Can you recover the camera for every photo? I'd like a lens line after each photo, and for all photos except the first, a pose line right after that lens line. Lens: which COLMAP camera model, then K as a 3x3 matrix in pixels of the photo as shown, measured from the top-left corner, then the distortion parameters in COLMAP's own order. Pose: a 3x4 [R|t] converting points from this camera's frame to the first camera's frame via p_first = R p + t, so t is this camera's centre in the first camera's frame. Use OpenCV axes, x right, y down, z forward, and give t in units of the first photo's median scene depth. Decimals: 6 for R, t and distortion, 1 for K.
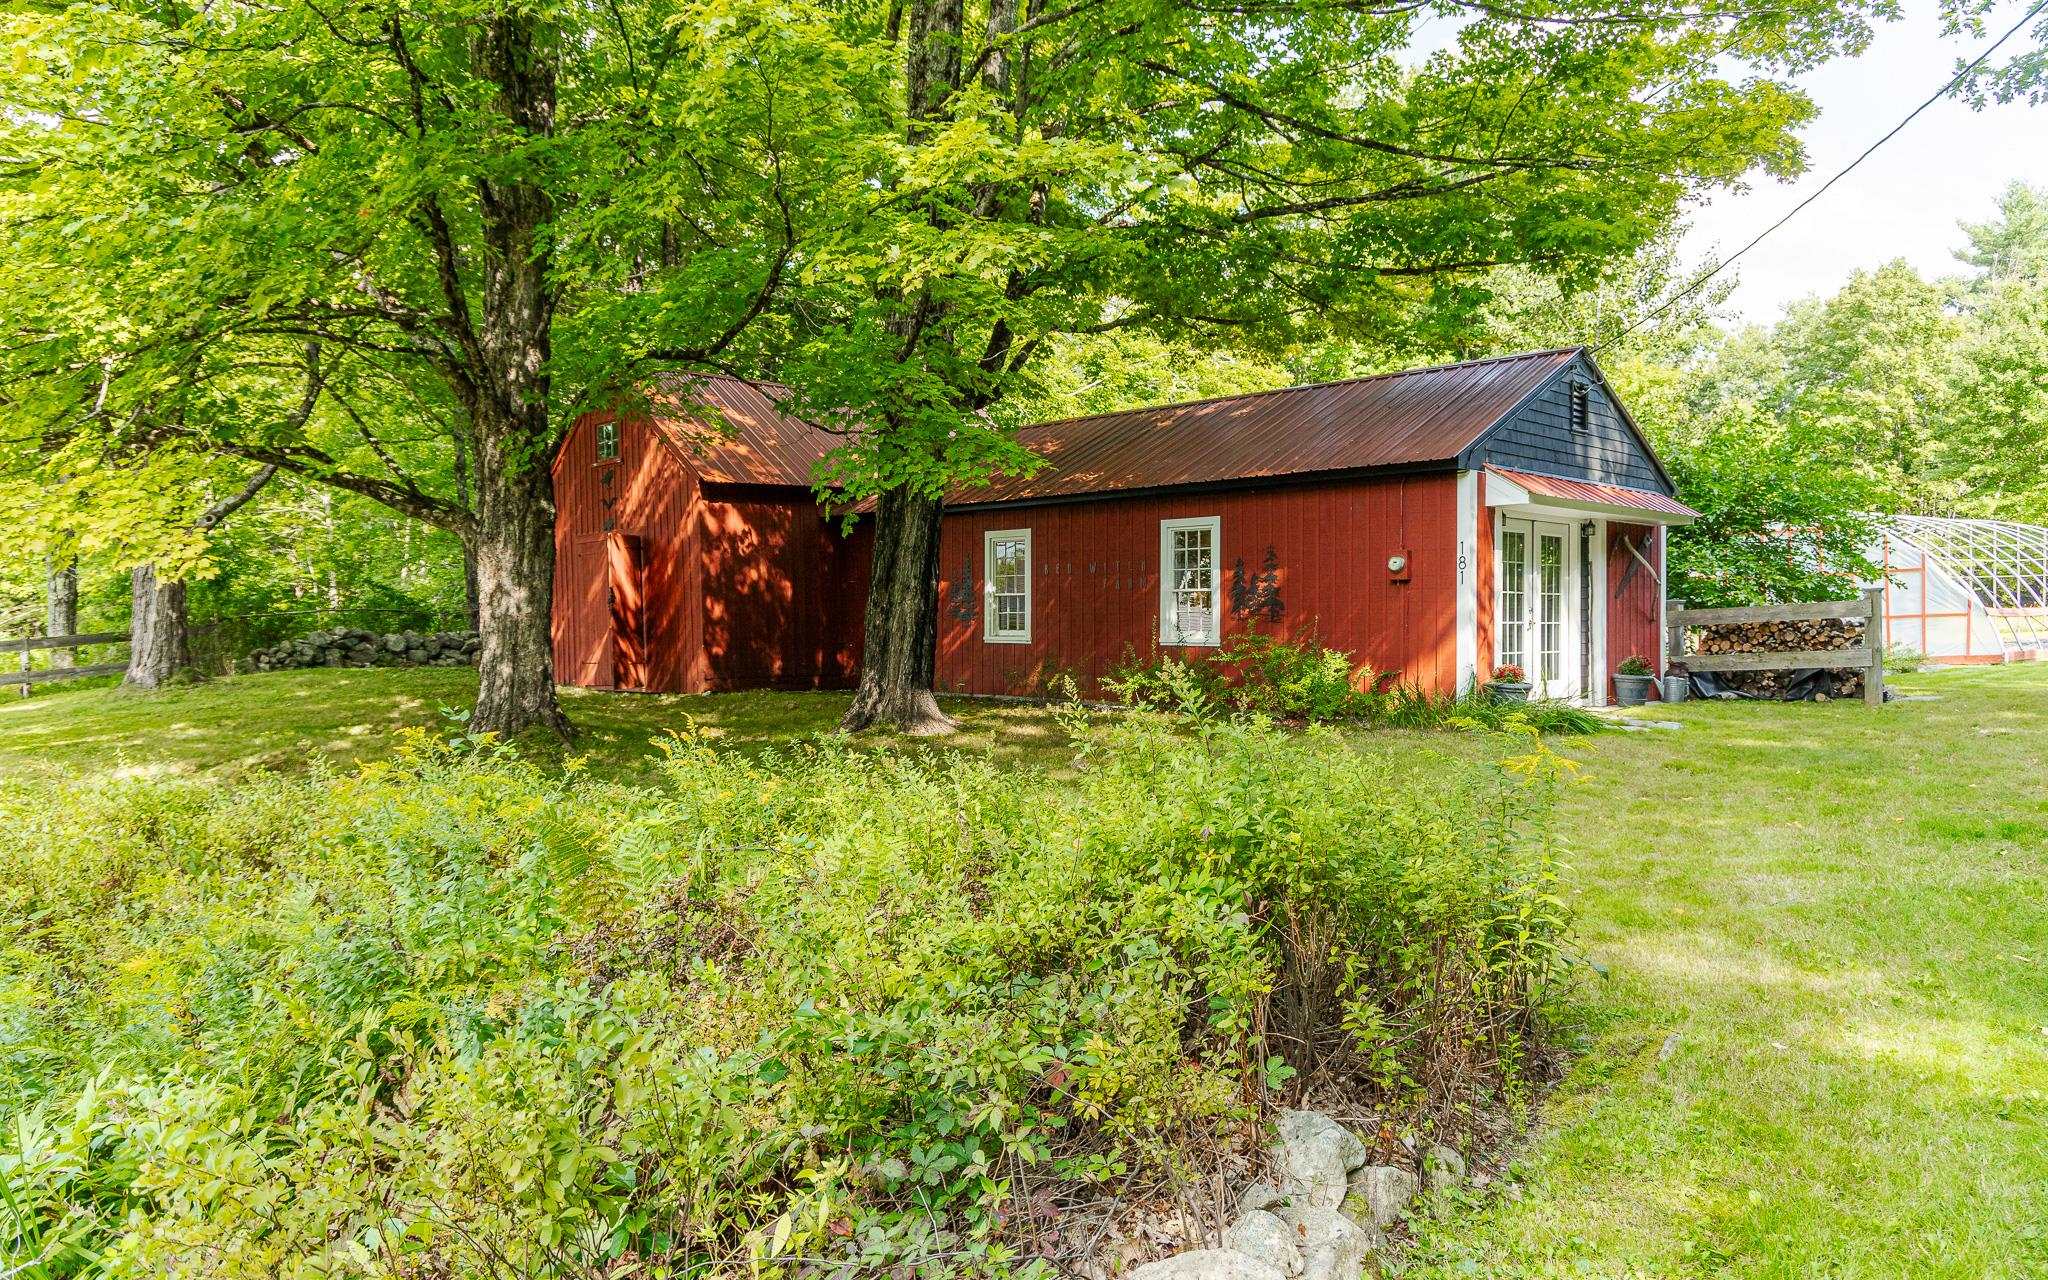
lens RADIAL K [[1393.3, 0, 1015.5], [0, 1393.3, 621.9], [0, 0, 1]] dist [-0.002845, 0.000282]
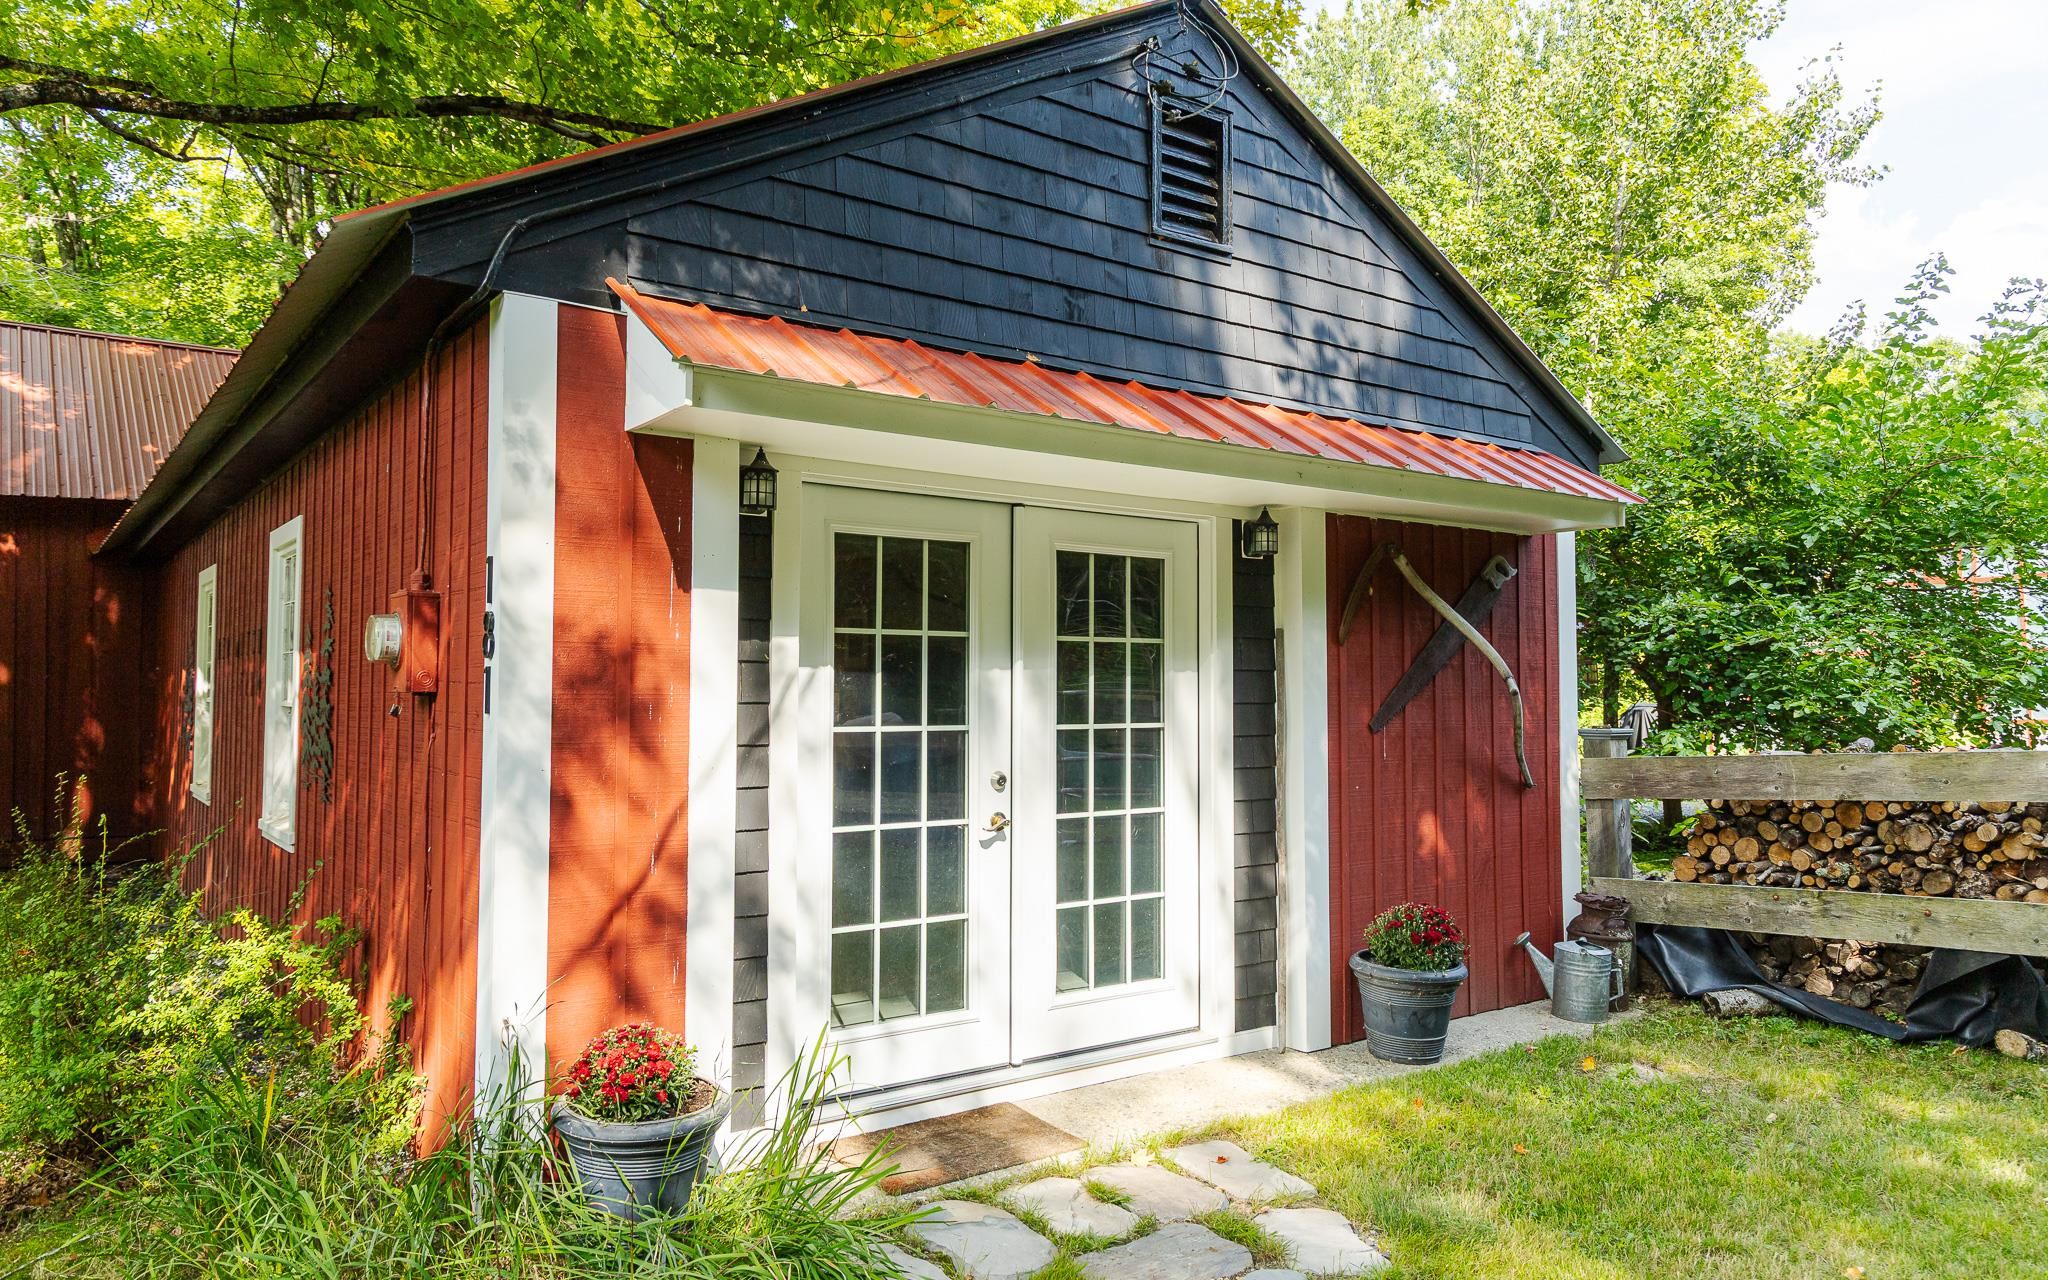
lens RADIAL K [[1393.3, 0, 1015.5], [0, 1393.3, 621.9], [0, 0, 1]] dist [-0.002845, 0.000282]
pose [[0.989992, -0.004745, -0.141041, 0.377879], [-0.002133, 0.998817, -0.048574, -0.026788], [0.141104, 0.048388, 0.988812, 0.614161]]
